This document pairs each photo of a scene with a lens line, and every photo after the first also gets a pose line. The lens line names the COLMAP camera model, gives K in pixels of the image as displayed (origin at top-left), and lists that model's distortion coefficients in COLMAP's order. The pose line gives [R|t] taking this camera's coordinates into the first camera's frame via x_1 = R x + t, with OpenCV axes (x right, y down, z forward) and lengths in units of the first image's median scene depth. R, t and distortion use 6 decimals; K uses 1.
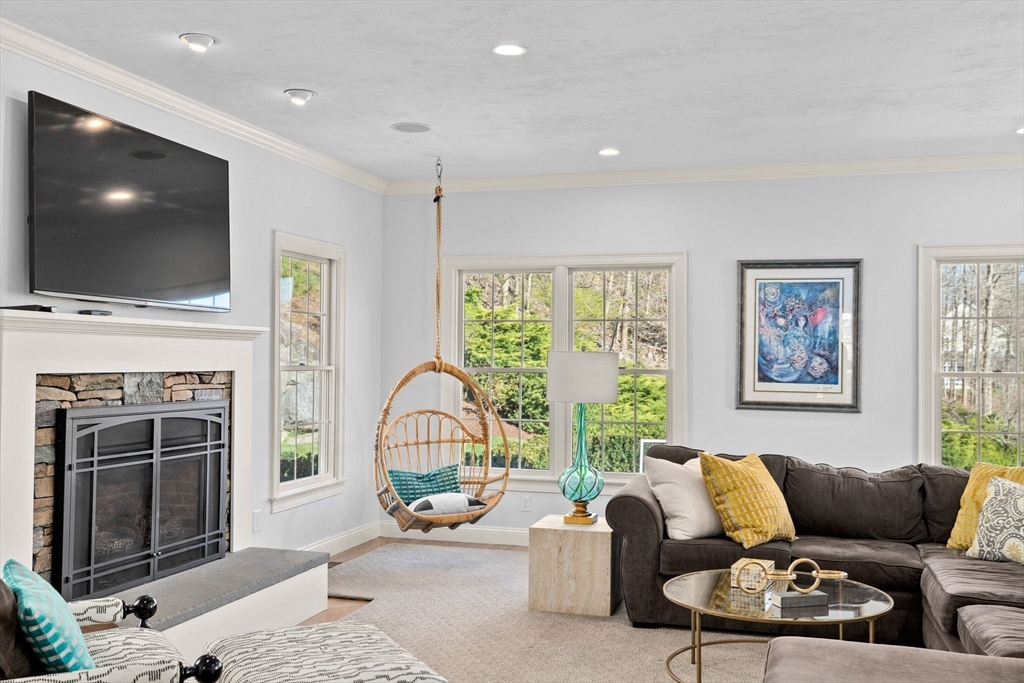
lens RADIAL K [[1004.3, 0, 484.8], [0, 1004.3, 338.8], [0, 0, 1]] dist [0.040160, 0.000000]
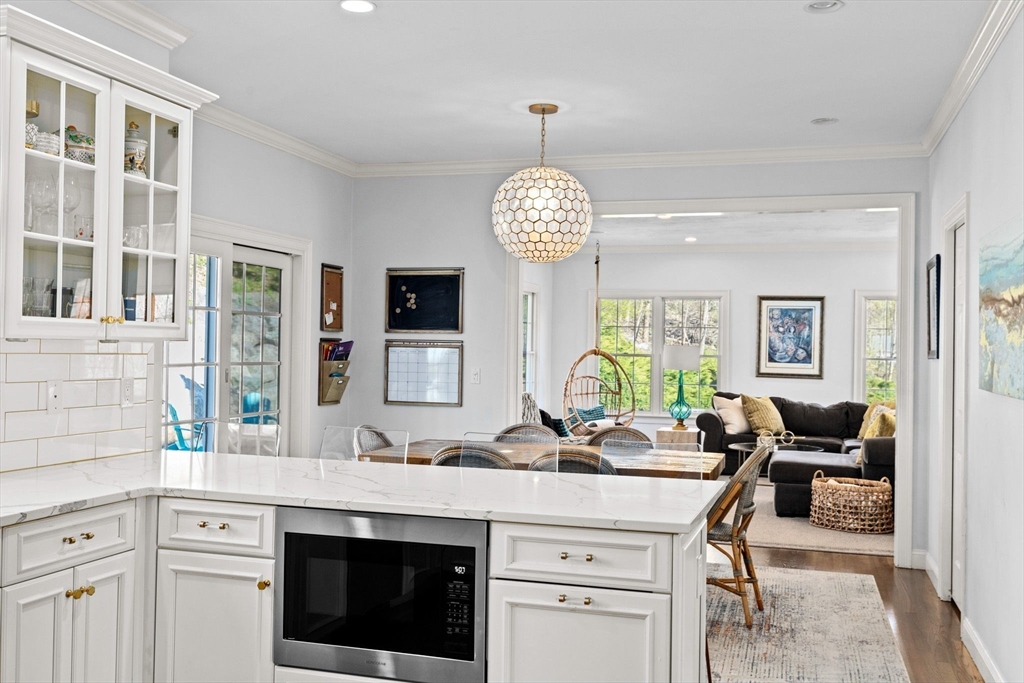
lens RADIAL K [[1004.3, 0, 490.3], [0, 1004.3, 337.4], [0, 0, 1]] dist [0.040160, 0.000000]
pose [[0.999959, 0.009017, -0.000287, -0.243042], [-0.009014, 0.999911, 0.009872, -0.016558], [0.000376, -0.009869, 0.999951, -0.863613]]
